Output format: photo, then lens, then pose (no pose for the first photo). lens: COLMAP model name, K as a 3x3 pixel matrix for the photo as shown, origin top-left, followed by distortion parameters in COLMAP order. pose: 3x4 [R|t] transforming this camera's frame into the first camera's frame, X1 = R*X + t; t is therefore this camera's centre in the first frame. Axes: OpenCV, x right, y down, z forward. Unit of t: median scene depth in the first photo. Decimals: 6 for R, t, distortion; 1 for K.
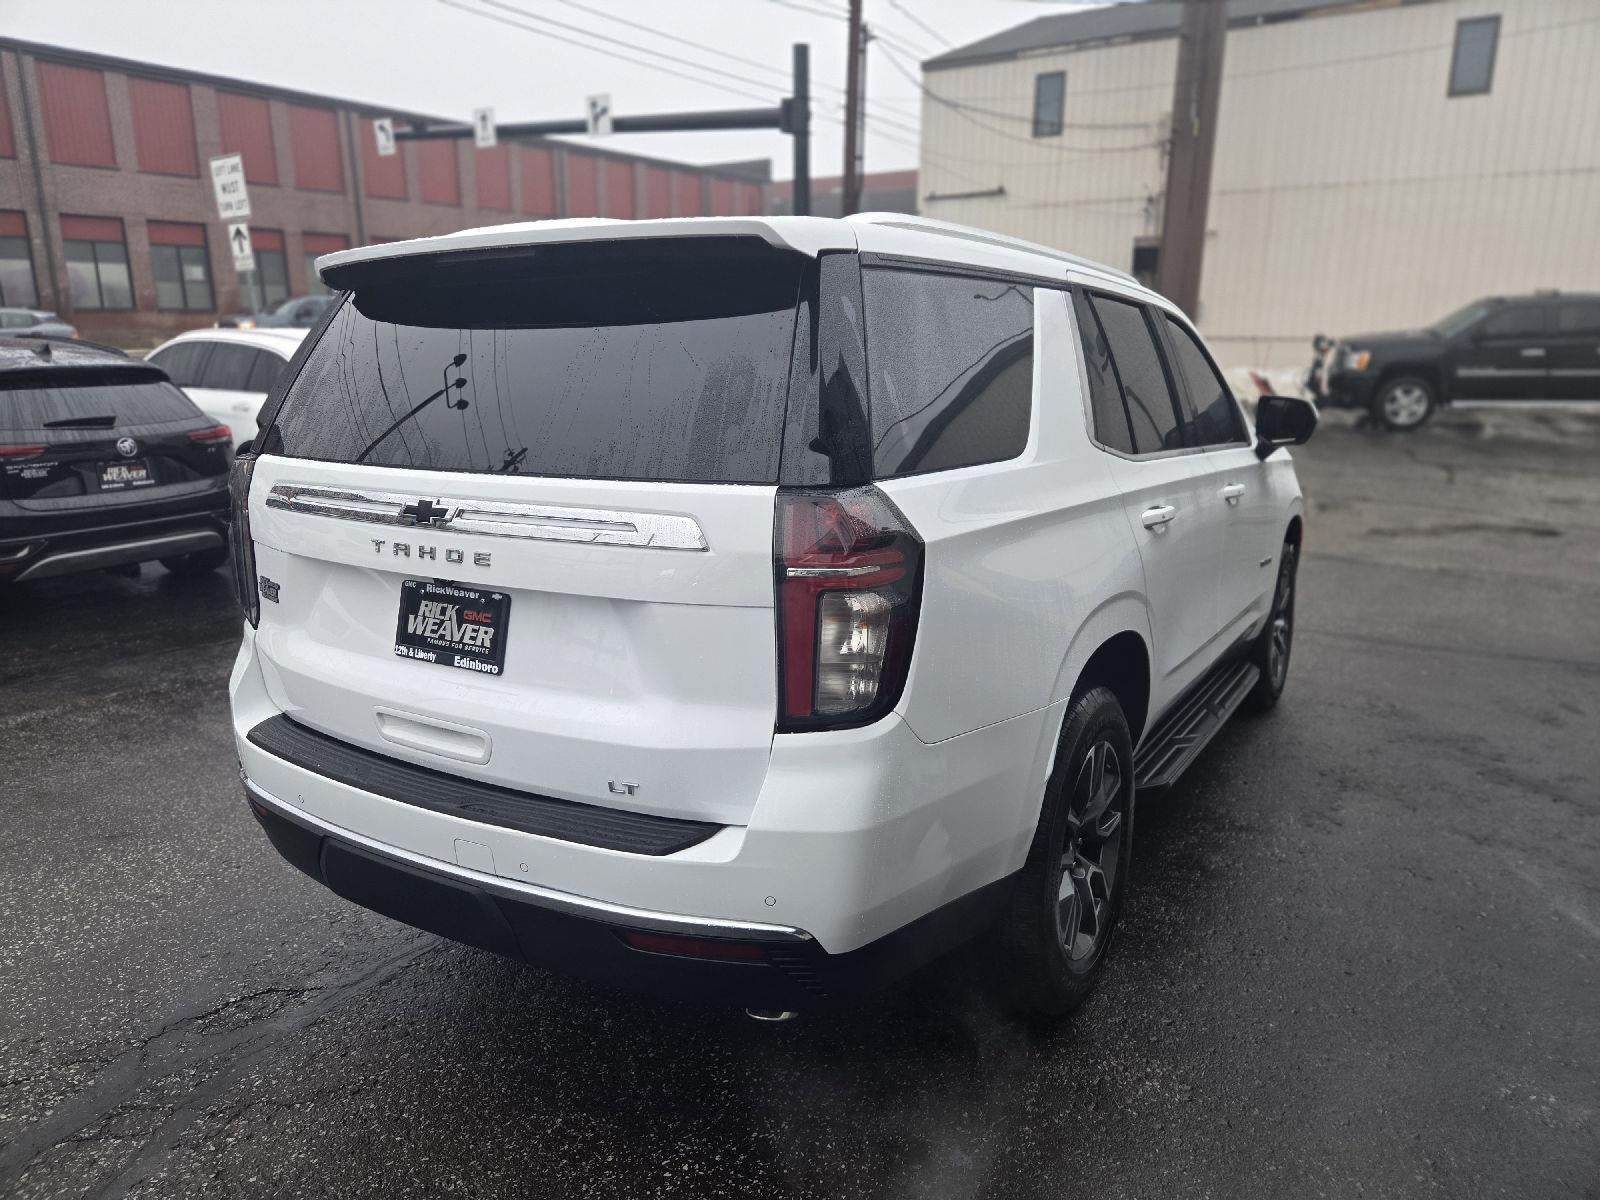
lens RADIAL K [[1078.1, 0, 793.9], [0, 1078.1, 586.1], [0, 0, 1]] dist [0.076160, -0.056710]
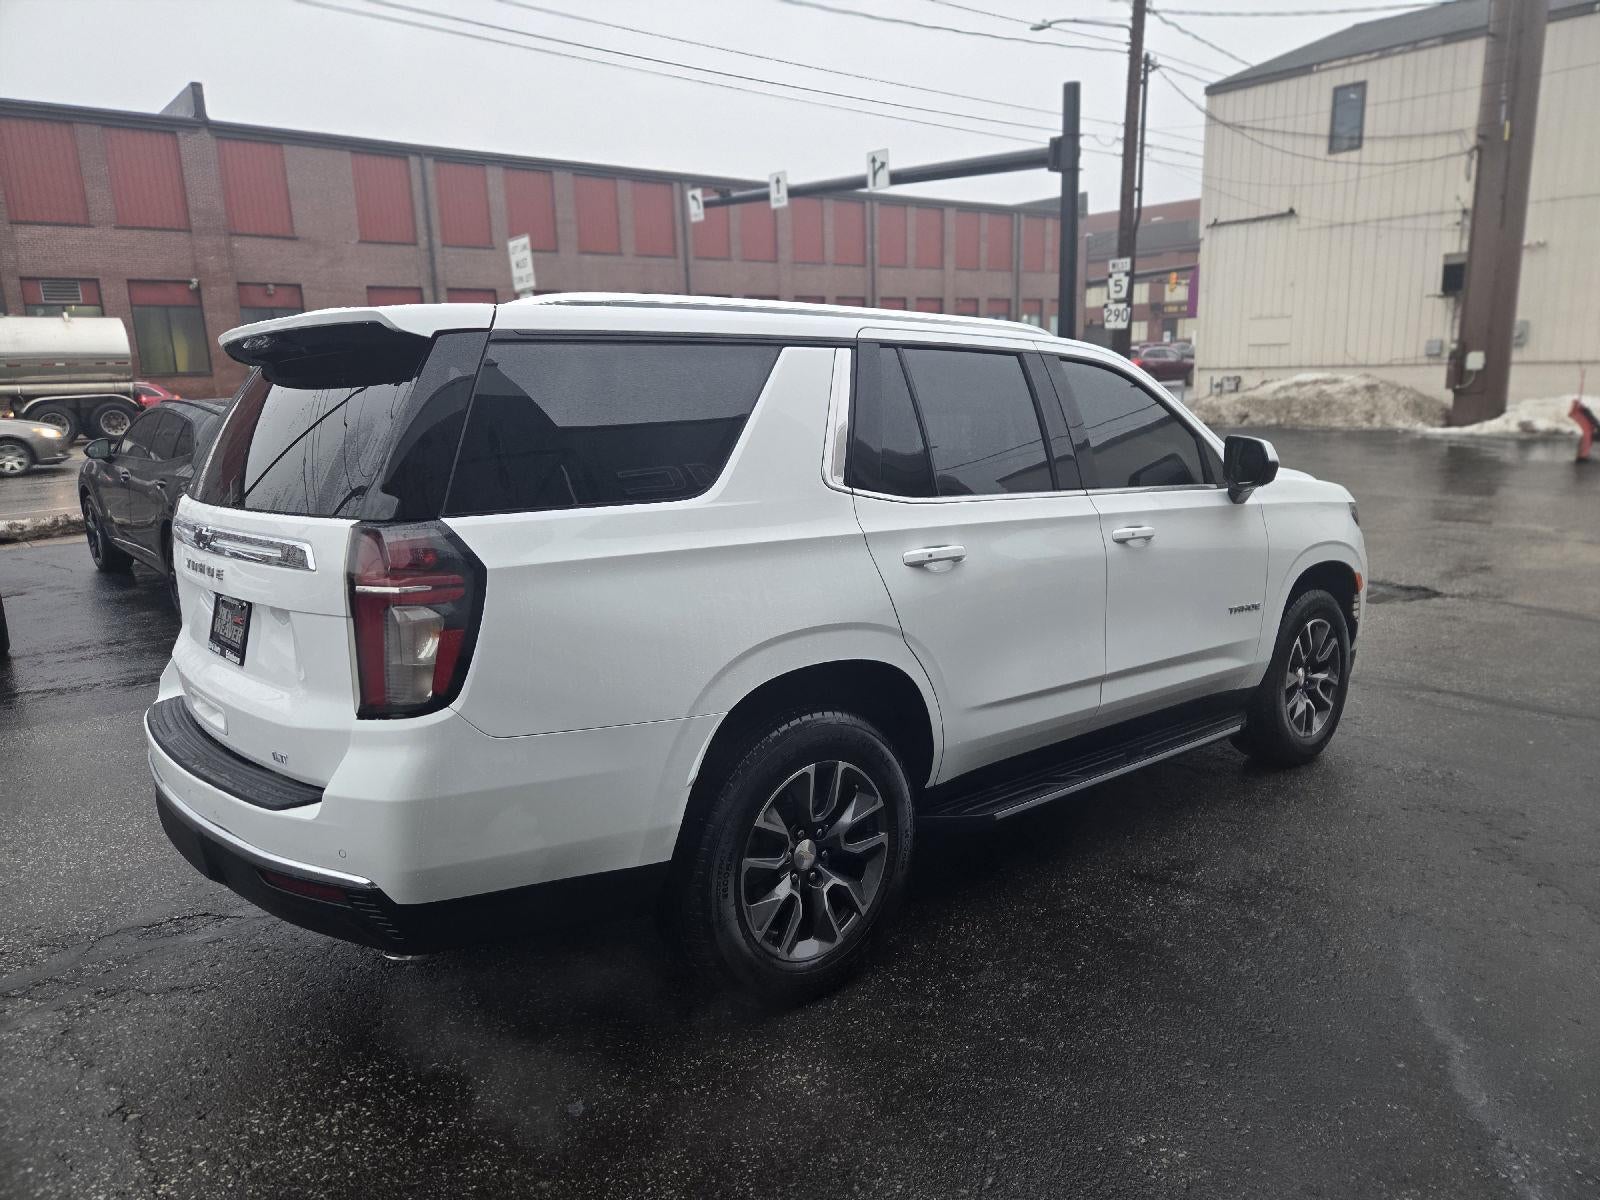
lens RADIAL K [[1078.1, 0, 812.7], [0, 1078.1, 586.6], [0, 0, 1]] dist [0.076160, -0.056710]
pose [[0.961607, 0.027742, -0.273024, 0.064102], [-0.036952, 0.998906, -0.028648, 0.000101], [0.271931, 0.037637, 0.961581, -0.005453]]
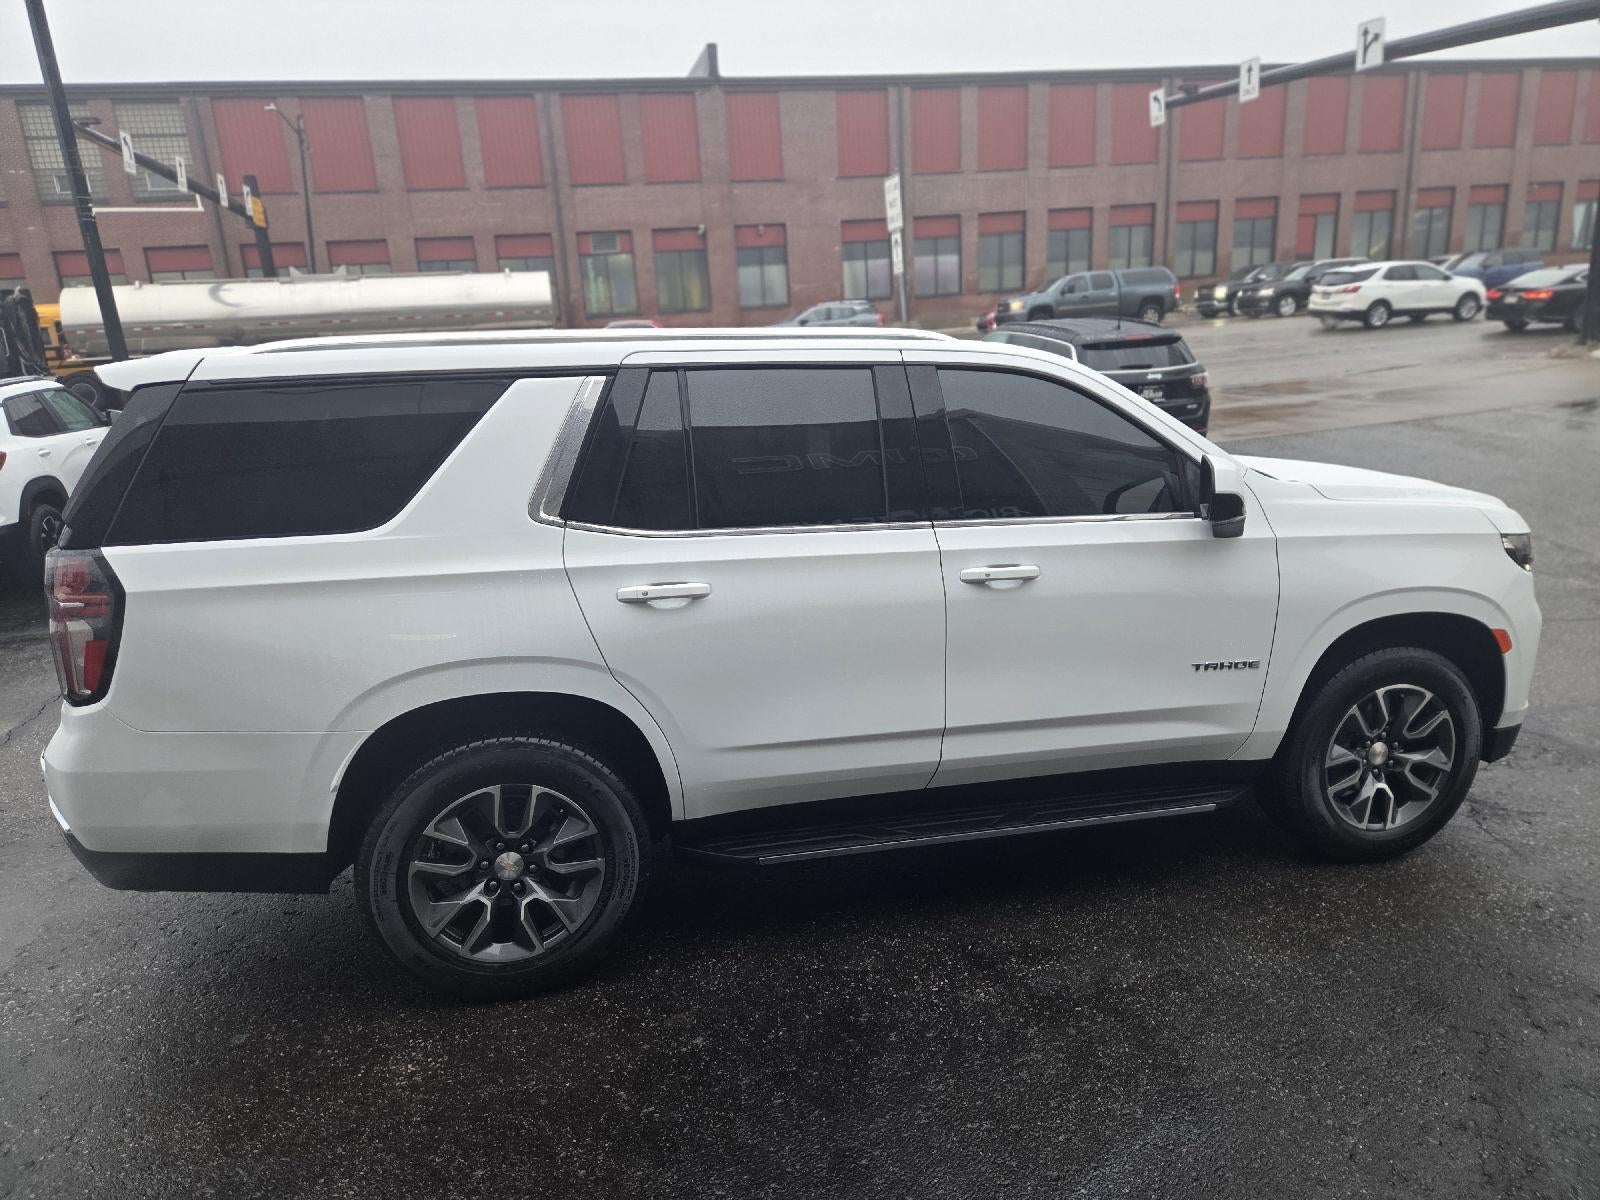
lens RADIAL K [[1078.1, 0, 799.2], [0, 1078.1, 593.8], [0, 0, 1]] dist [0.076160, -0.056710]
pose [[0.731414, 0.137324, -0.667964, 0.140721], [-0.107318, 0.990488, 0.086117, -0.020834], [0.673436, 0.008697, 0.739194, 0.041339]]
